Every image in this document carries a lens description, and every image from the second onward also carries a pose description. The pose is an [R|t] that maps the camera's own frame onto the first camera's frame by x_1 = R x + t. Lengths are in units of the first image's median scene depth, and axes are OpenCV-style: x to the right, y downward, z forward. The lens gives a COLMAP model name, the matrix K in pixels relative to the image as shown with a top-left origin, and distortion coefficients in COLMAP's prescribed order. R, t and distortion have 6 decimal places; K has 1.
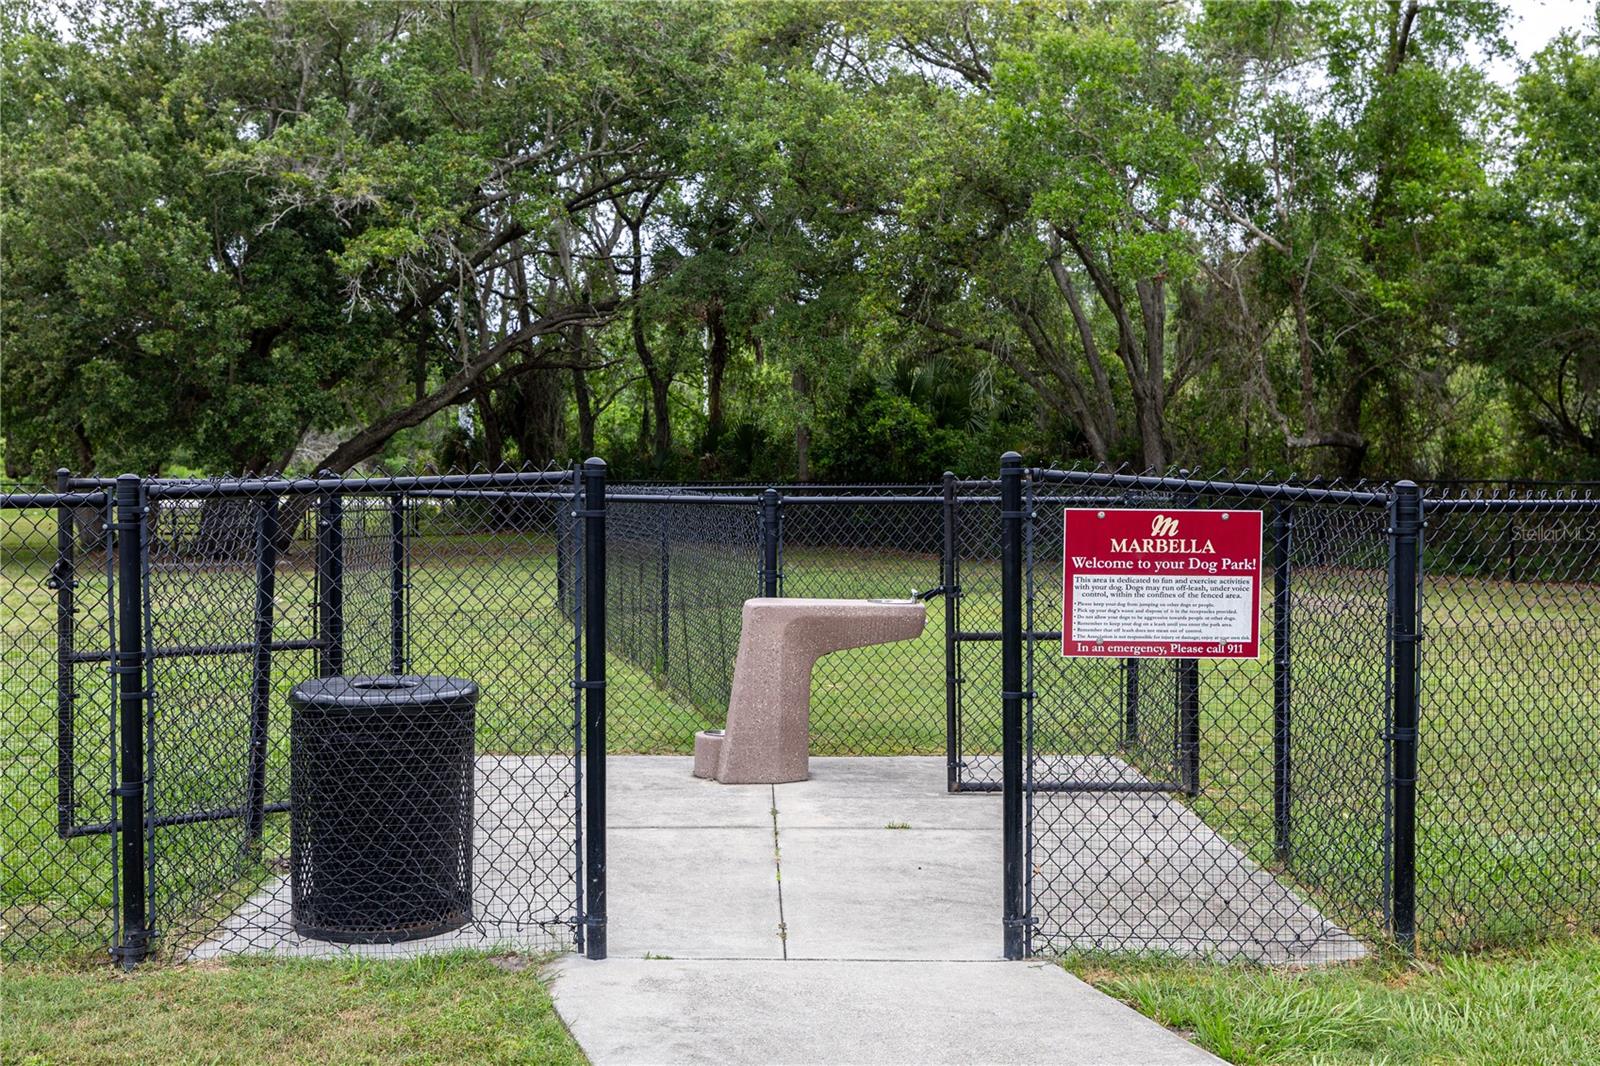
lens RADIAL K [[1542.9, 0, 800.0], [0, 1542.9, 533.0], [0, 0, 1]] dist [-0.096707, 0.109496]
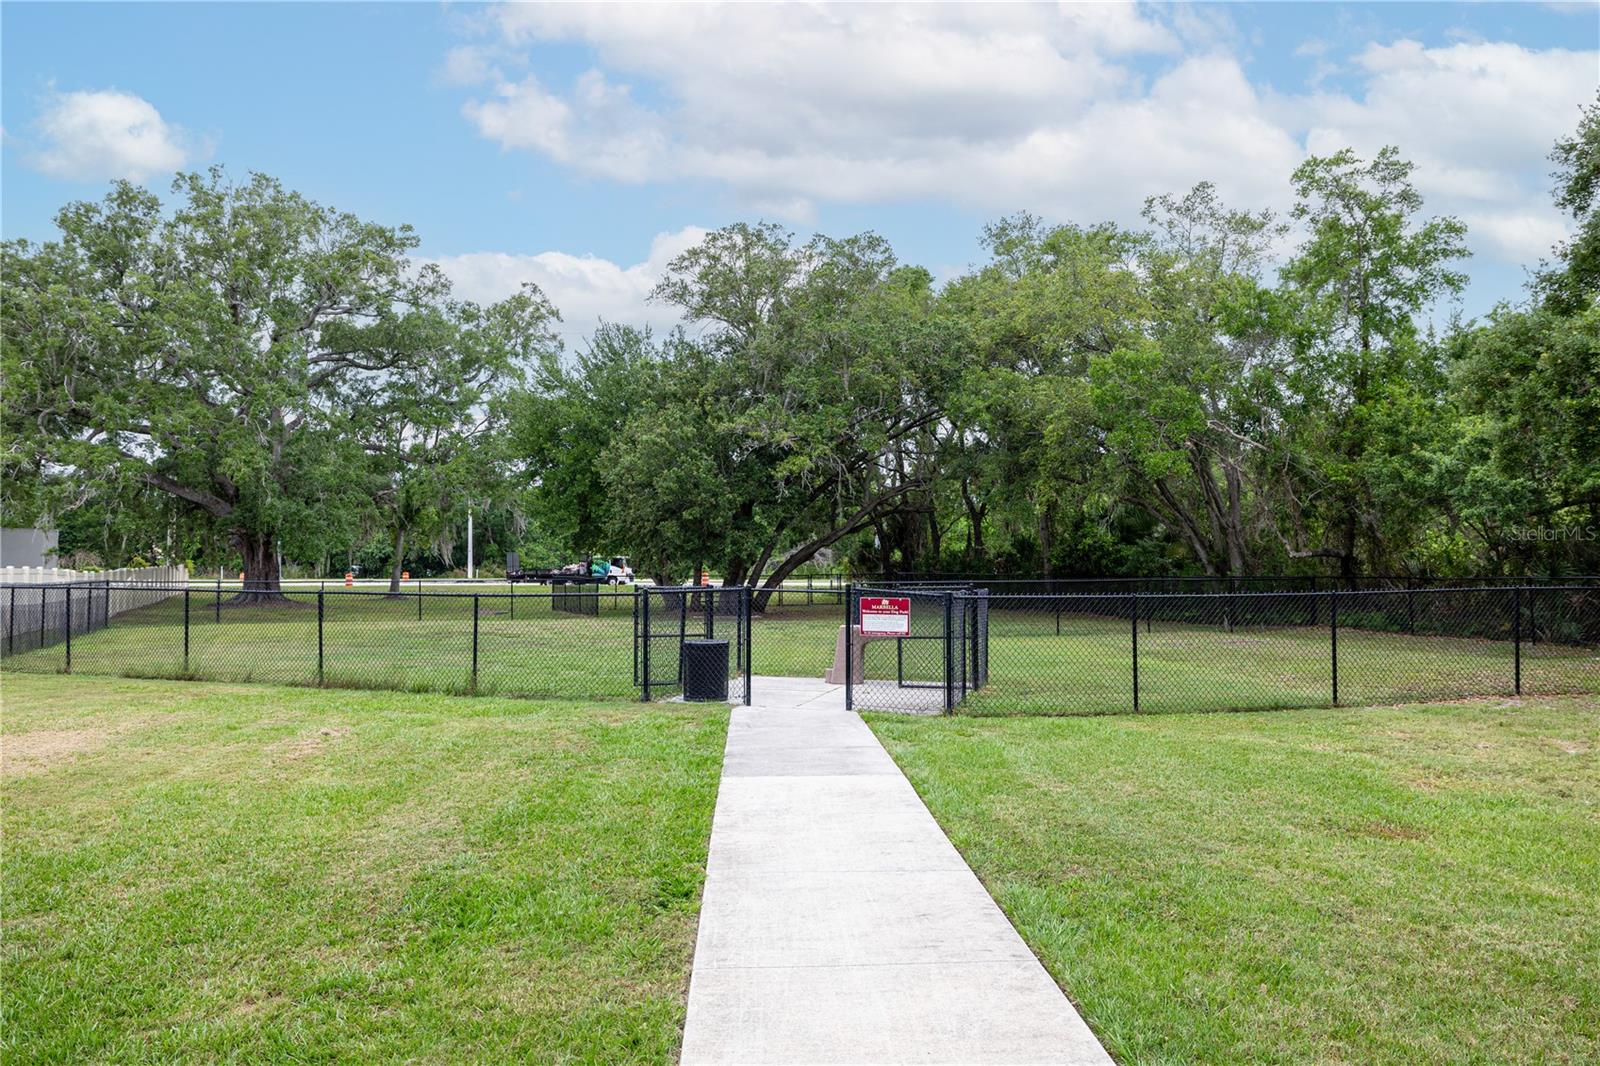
lens RADIAL K [[1118.7, 0, 800.0], [0, 1118.7, 533.0], [0, 0, 1]] dist [-0.000423, 0.001069]
pose [[0.943604, -0.010761, -0.330901, 0.241422], [-0.009982, 0.998093, -0.060921, -0.001111], [0.330926, 0.060788, 0.941697, -0.439297]]
